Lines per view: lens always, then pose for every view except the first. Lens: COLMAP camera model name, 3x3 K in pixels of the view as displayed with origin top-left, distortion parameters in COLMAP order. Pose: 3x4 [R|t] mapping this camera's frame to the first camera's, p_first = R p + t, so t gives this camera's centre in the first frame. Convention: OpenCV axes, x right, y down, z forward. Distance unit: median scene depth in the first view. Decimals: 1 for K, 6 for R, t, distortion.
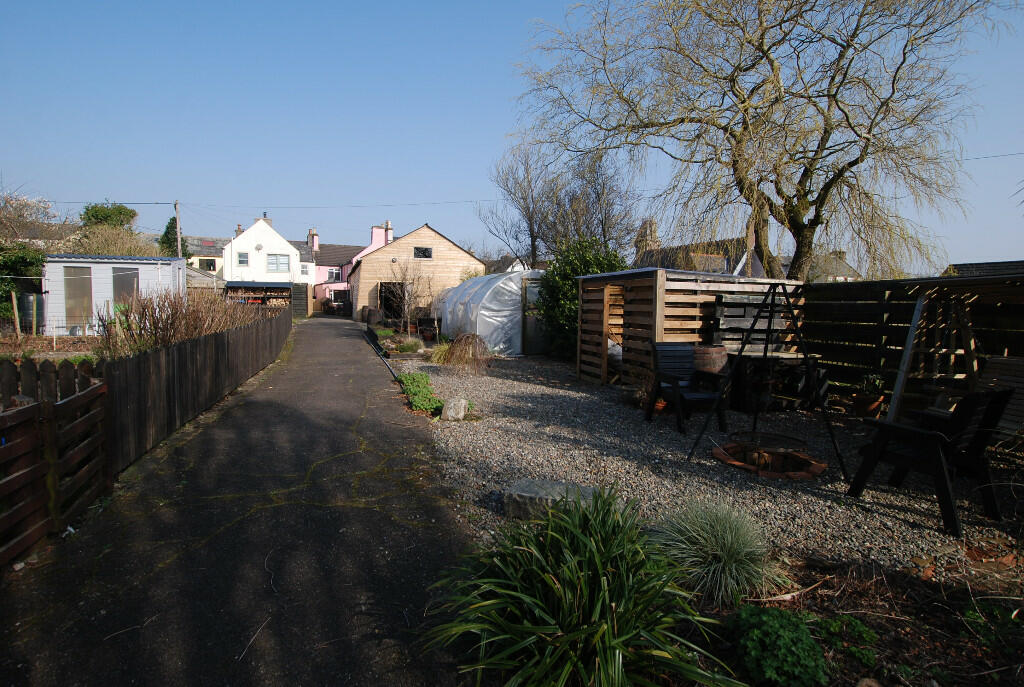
lens RADIAL K [[536.2, 0, 512.0], [0, 536.2, 343.5], [0, 0, 1]] dist [-0.022297, 0.000265]
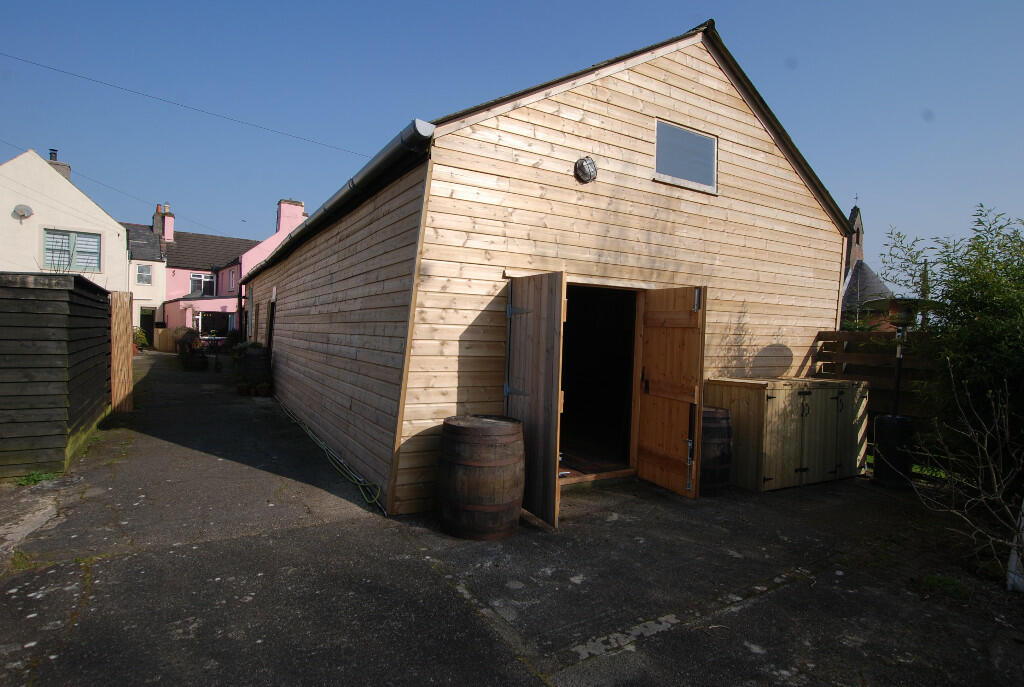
lens RADIAL K [[539.7, 0, 512.0], [0, 539.7, 343.5], [0, 0, 1]] dist [-0.021503, -0.000279]
pose [[0.977052, 0.008338, 0.212836, -0.286563], [0.001876, 0.998858, -0.047743, -0.084141], [-0.212991, 0.047047, 0.975921, 0.819868]]
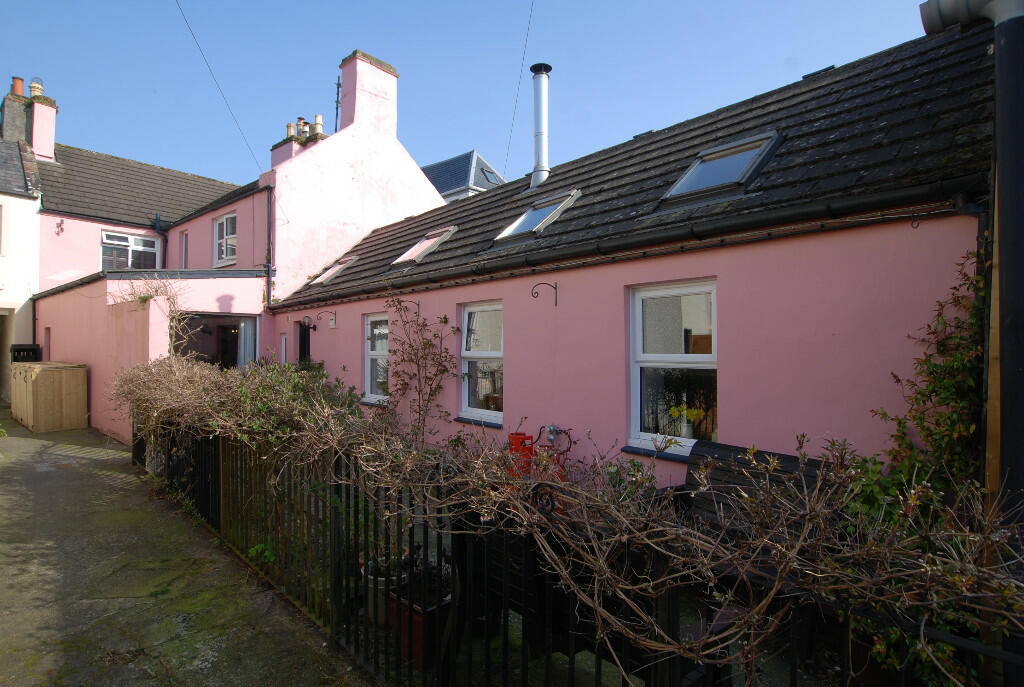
lens RADIAL K [[539.7, 0, 512.0], [0, 539.7, 343.5], [0, 0, 1]] dist [-0.021503, -0.000279]
pose [[0.917359, -0.008075, 0.397979, -0.584239], [0.038648, 0.996878, -0.068857, -0.140749], [-0.396181, 0.078548, 0.914807, 1.530537]]
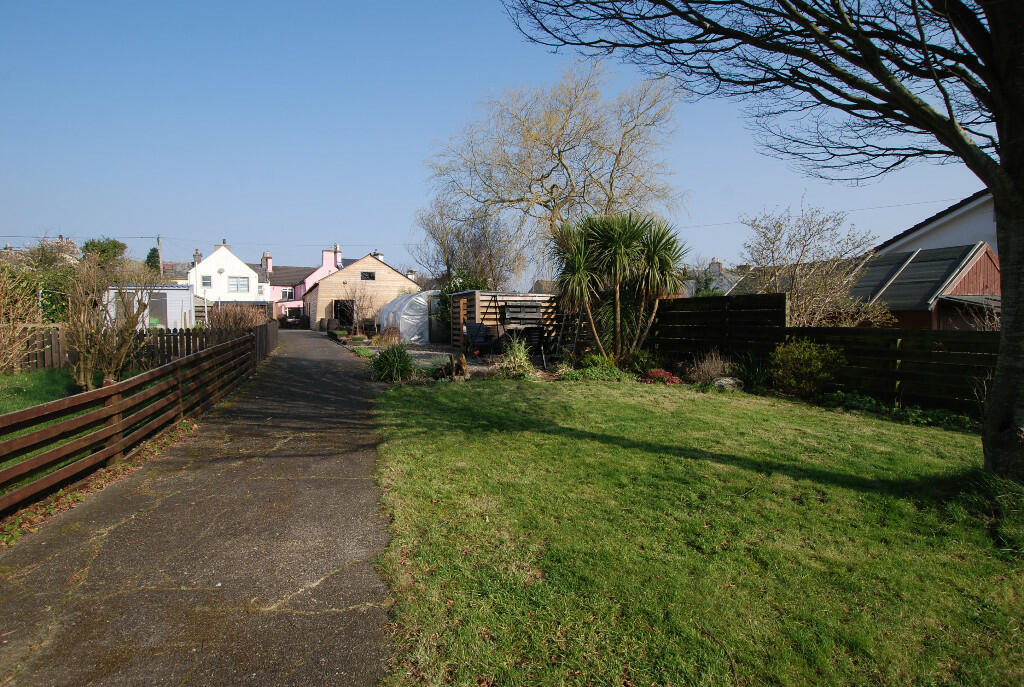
lens RADIAL K [[539.7, 0, 512.0], [0, 539.7, 343.5], [0, 0, 1]] dist [-0.021503, -0.000279]
pose [[0.995794, -0.023872, 0.088455, 0.056491], [0.026441, 0.999258, -0.027992, 0.034973], [-0.087722, 0.030213, 0.995687, -0.294787]]
